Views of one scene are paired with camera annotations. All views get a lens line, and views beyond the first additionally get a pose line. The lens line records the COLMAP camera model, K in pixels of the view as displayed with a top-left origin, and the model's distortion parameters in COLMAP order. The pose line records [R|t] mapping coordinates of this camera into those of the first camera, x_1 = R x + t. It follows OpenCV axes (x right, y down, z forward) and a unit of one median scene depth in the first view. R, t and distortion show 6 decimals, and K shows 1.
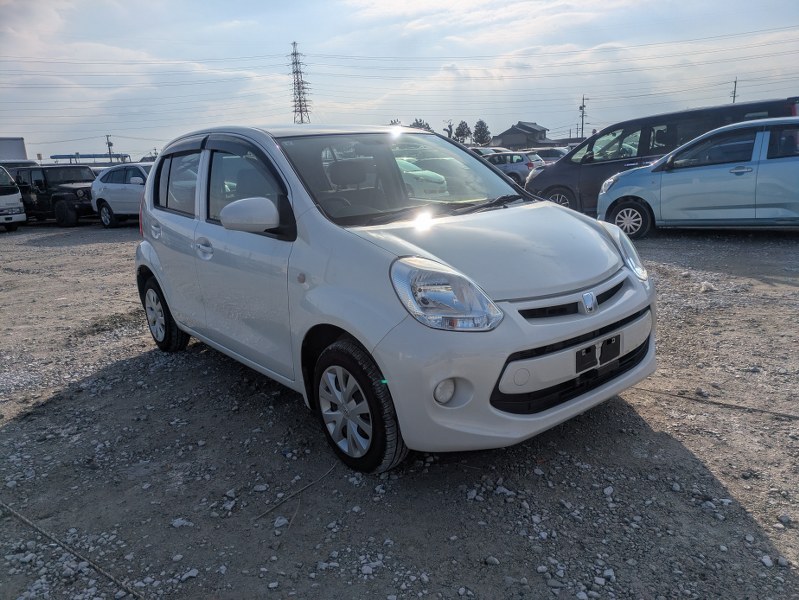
lens RADIAL K [[601.8, 0, 400.9], [0, 601.8, 294.0], [0, 0, 1]] dist [0.053662, -0.041392]
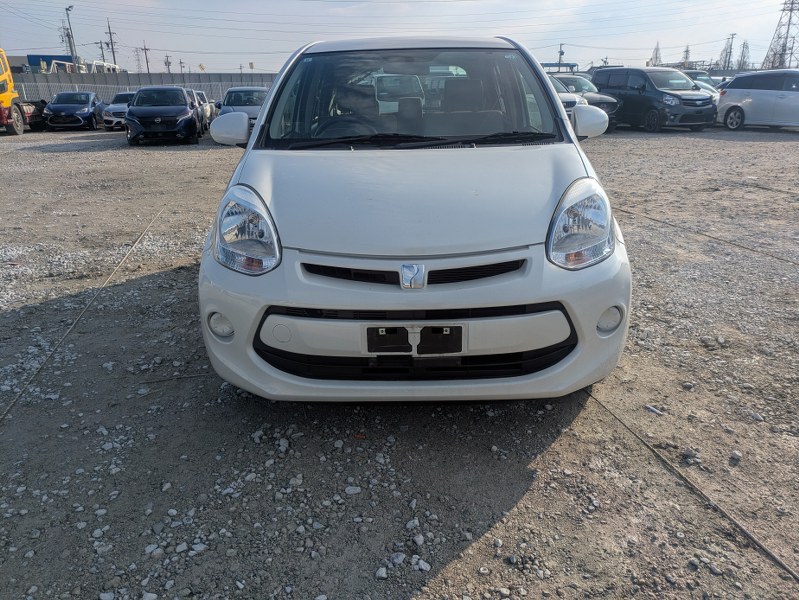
lens RADIAL K [[601.8, 0, 402.3], [0, 601.8, 304.5], [0, 0, 1]] dist [0.053662, -0.041392]
pose [[0.762785, 0.259831, -0.592154, 0.127694], [-0.168272, 0.963932, 0.206203, -0.018194], [0.624374, -0.057646, 0.778996, 0.059934]]
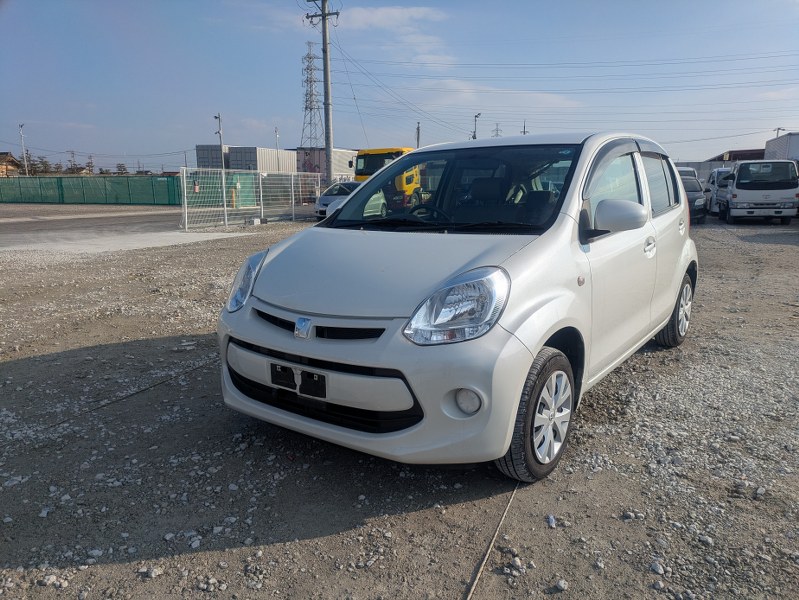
lens RADIAL K [[601.8, 0, 406.7], [0, 601.8, 304.9], [0, 0, 1]] dist [0.053662, -0.041392]
pose [[0.242084, 0.243686, -0.939155, 0.207717], [-0.212010, 0.957841, 0.193885, -0.040860], [0.946809, 0.152174, 0.283542, 0.142730]]
